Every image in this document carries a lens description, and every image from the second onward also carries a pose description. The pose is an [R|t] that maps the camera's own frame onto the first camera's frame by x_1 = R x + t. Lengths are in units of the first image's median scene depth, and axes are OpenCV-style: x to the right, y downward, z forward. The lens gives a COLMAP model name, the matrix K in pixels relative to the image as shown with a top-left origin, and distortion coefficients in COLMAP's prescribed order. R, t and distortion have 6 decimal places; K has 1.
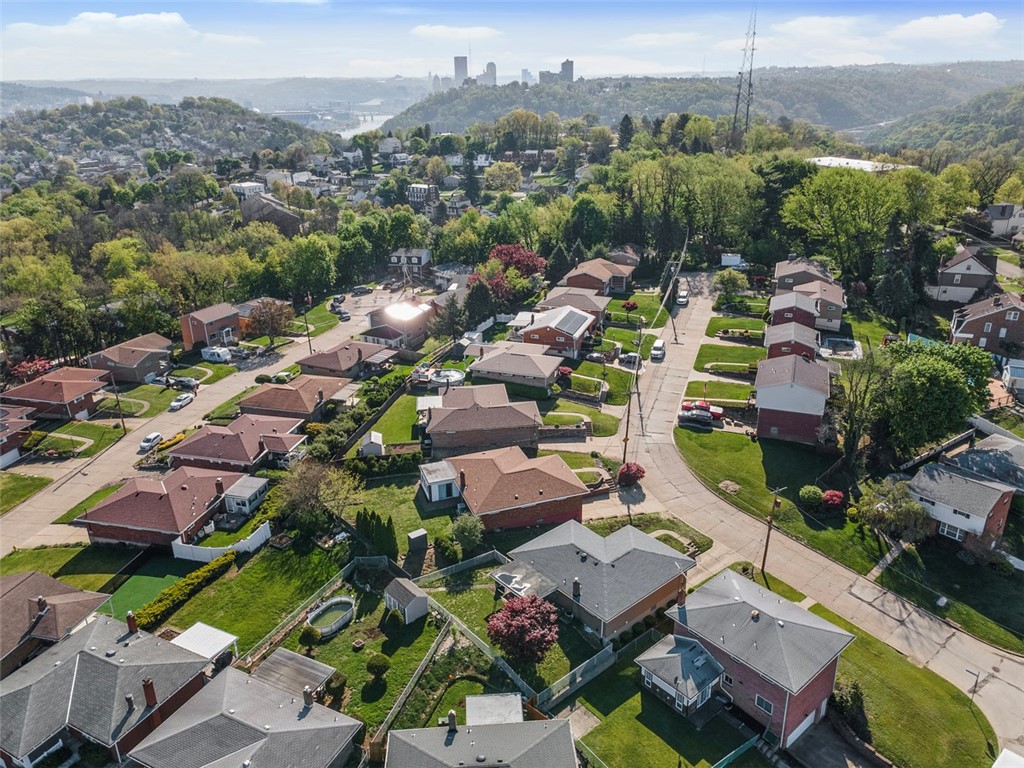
lens RADIAL K [[749.2, 0, 512.0], [0, 749.2, 384.0], [0, 0, 1]] dist [0.042747, 0.012059]
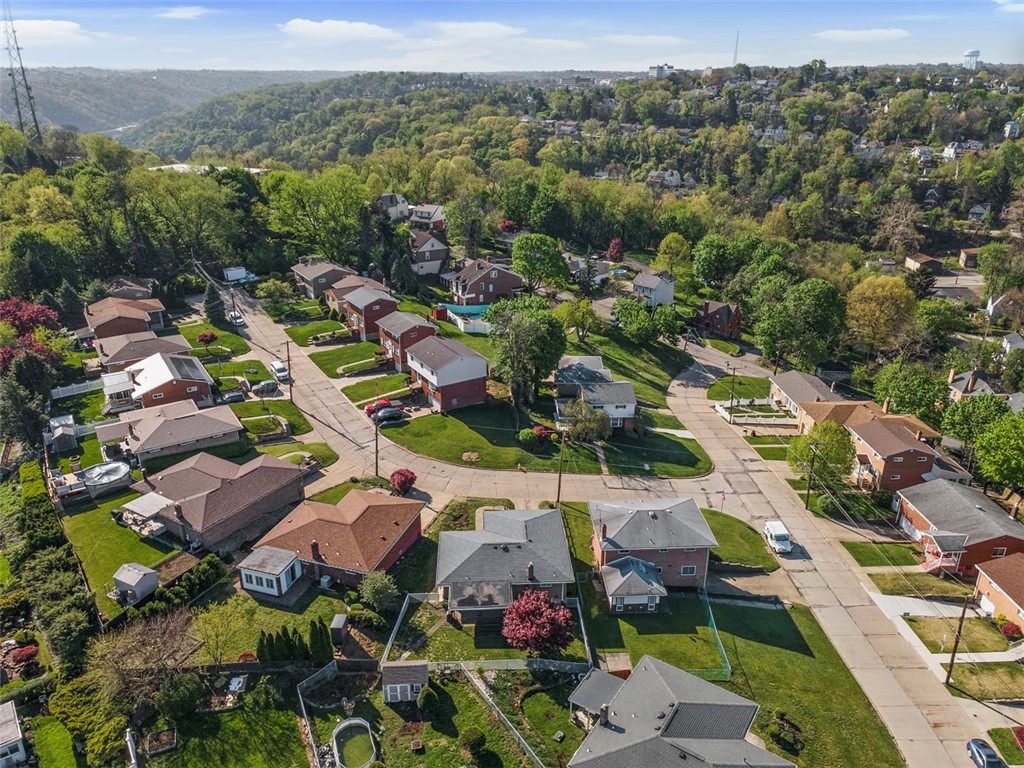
lens RADIAL K [[749.2, 0, 512.0], [0, 749.2, 384.0], [0, 0, 1]] dist [0.042747, 0.012059]
pose [[0.609794, -0.289190, 0.737916, -0.407807], [0.294611, 0.947048, 0.127690, -0.079229], [-0.735769, 0.139533, 0.662702, 0.176547]]
